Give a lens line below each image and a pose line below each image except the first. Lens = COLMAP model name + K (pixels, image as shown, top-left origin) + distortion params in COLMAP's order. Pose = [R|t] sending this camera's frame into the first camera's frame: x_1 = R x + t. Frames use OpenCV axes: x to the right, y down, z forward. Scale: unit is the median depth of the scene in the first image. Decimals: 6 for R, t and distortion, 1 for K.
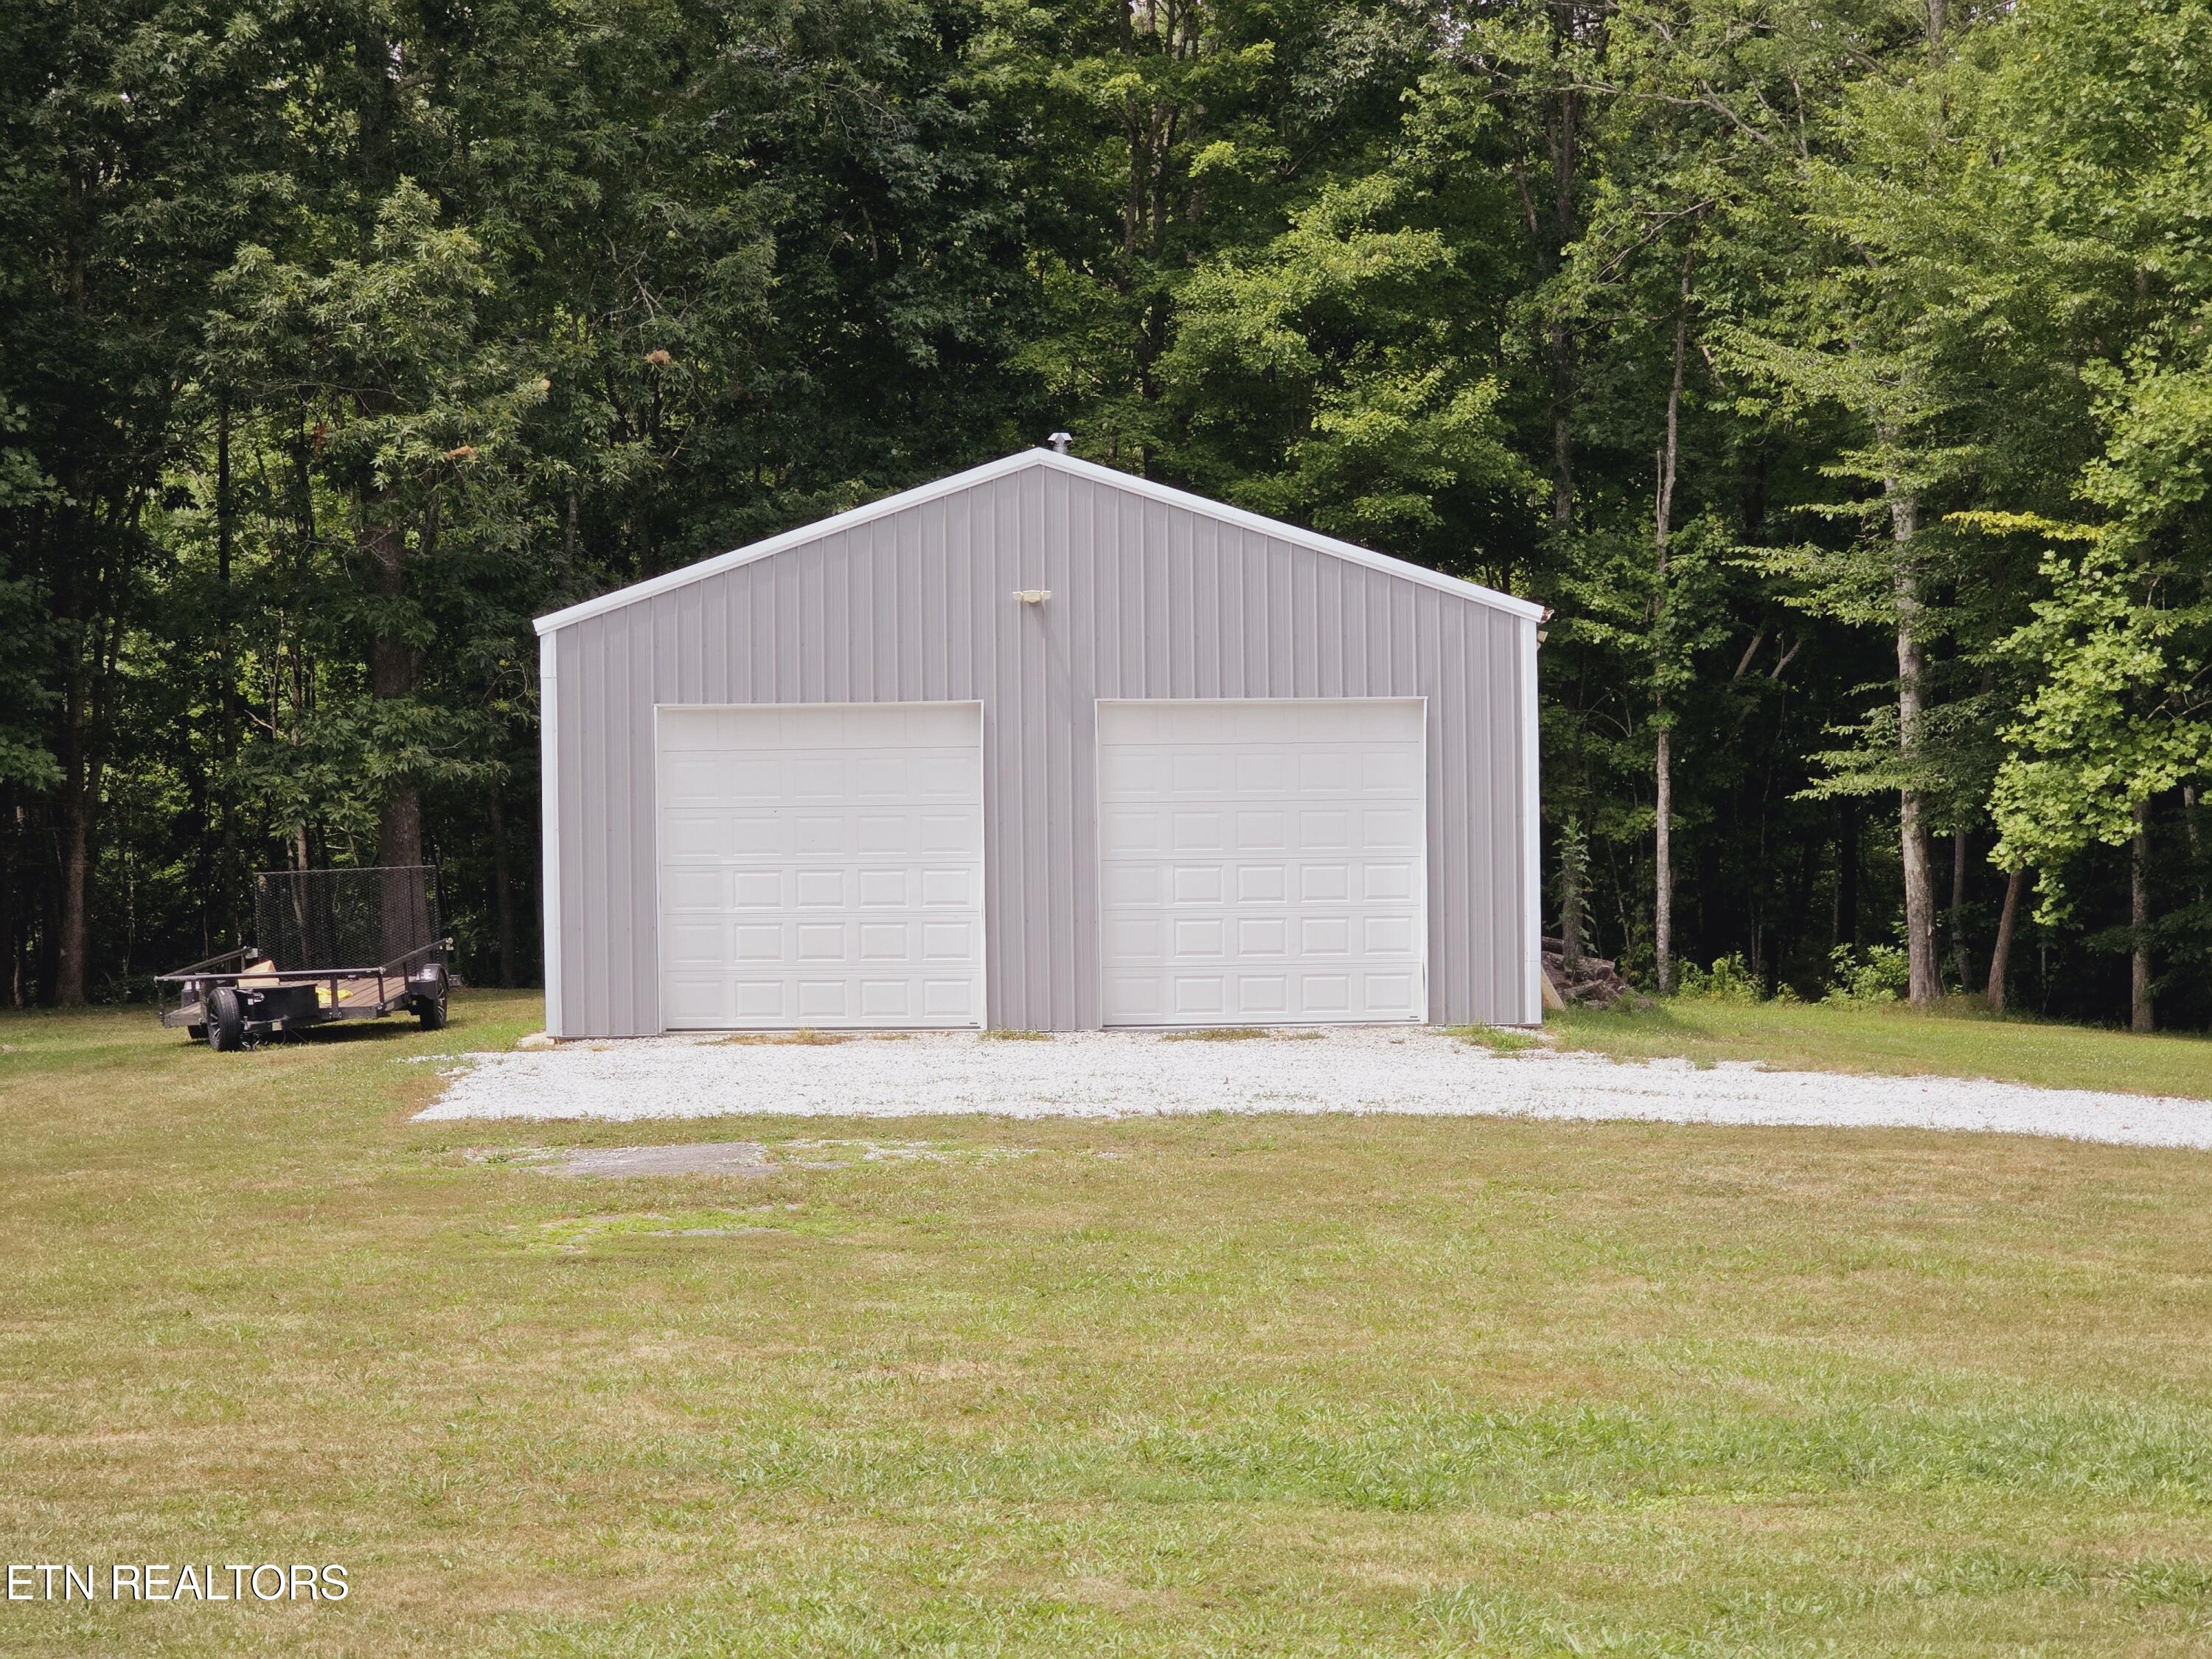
lens RADIAL K [[4214.4, 0, 1112.8], [0, 4214.4, 829.9], [0, 0, 1]] dist [0.063084, 0.000000]
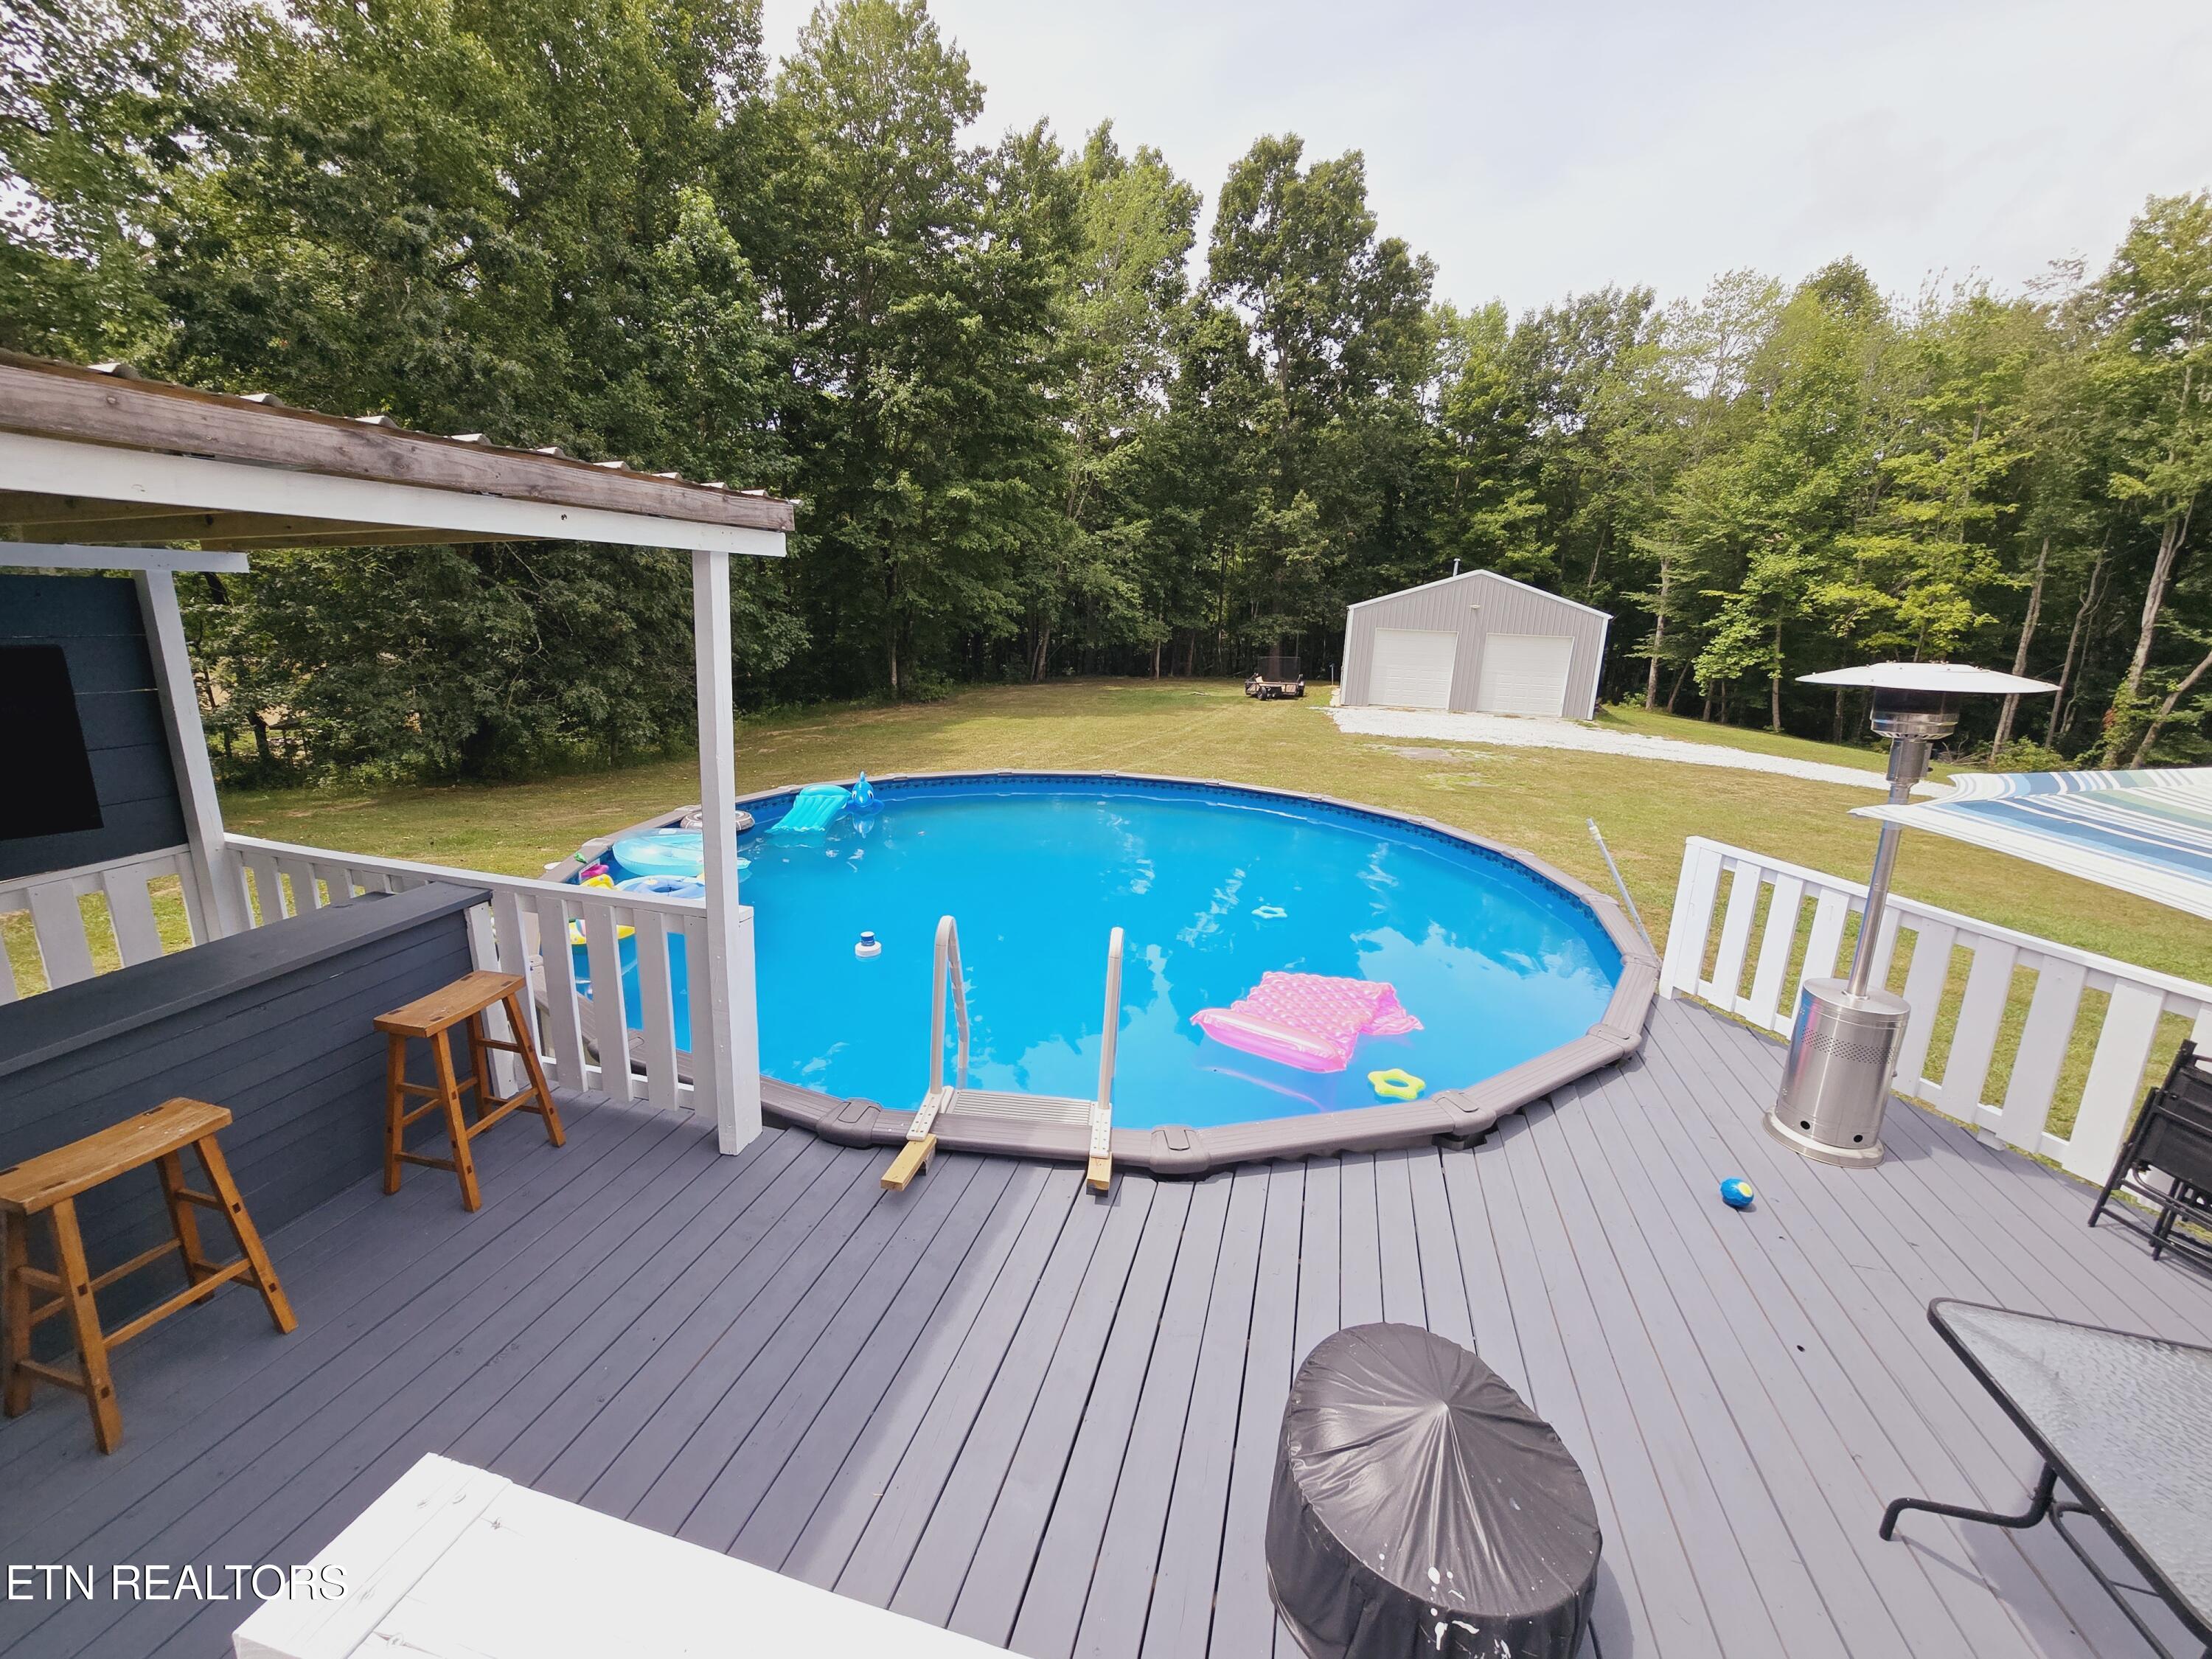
lens RADIAL K [[903.8, 0, 1092.7], [0, 903.8, 817.5], [0, 0, 1]] dist [-0.004713, 0.001117]
pose [[0.964449, 0.106937, -0.241665, -0.118048], [-0.052431, 0.973720, 0.221630, -0.024915], [0.259015, -0.201080, 0.944711, 0.025970]]
